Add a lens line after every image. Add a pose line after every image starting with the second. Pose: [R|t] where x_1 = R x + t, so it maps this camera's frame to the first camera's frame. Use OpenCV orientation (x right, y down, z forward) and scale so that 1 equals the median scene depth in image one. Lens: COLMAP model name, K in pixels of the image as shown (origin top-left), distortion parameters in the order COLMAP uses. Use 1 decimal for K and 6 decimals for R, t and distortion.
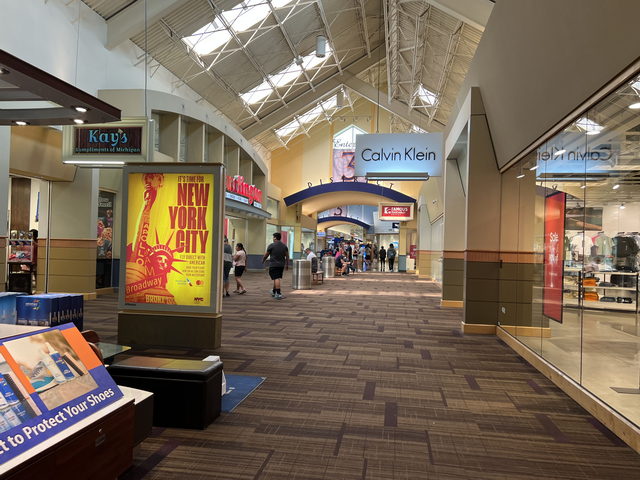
lens RADIAL K [[491.3, 0, 320.0], [0, 491.3, 240.0], [0, 0, 1]] dist [0.008122, -0.000483]
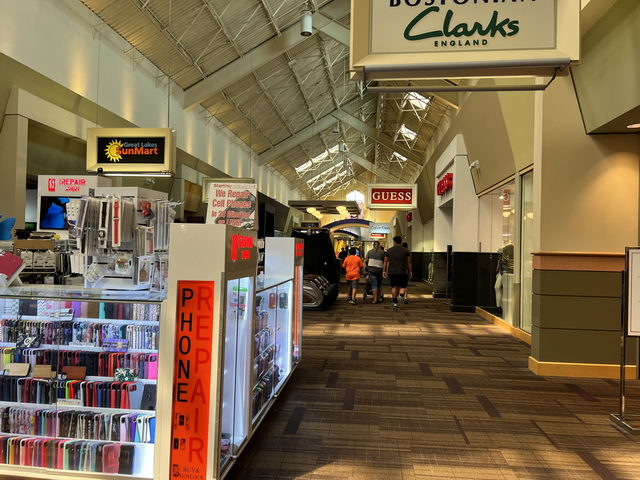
lens RADIAL K [[491.3, 0, 320.0], [0, 491.3, 240.0], [0, 0, 1]] dist [0.008122, -0.000483]
pose [[0.999059, 0.032150, 0.029119, -0.036700], [-0.031849, 0.999435, -0.010743, -0.002713], [-0.029448, 0.009806, 0.999518, -0.272200]]
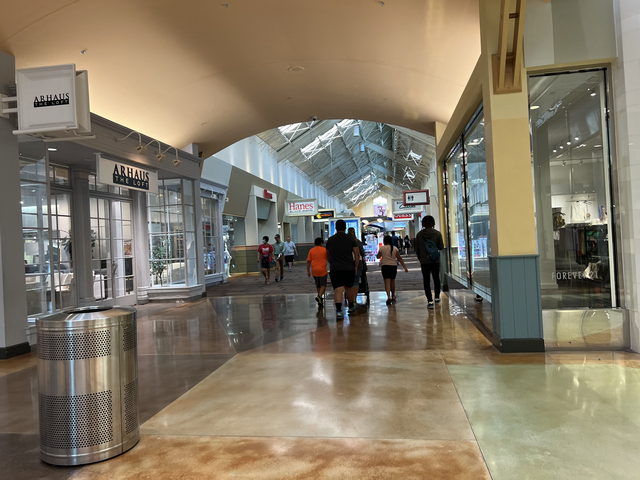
lens RADIAL K [[491.3, 0, 320.0], [0, 491.3, 240.0], [0, 0, 1]] dist [0.008122, -0.000483]
pose [[0.999645, -0.022786, -0.013803, -0.123716], [0.022870, 0.999721, 0.005925, -0.009770], [0.013664, -0.006239, 0.999887, -0.901039]]
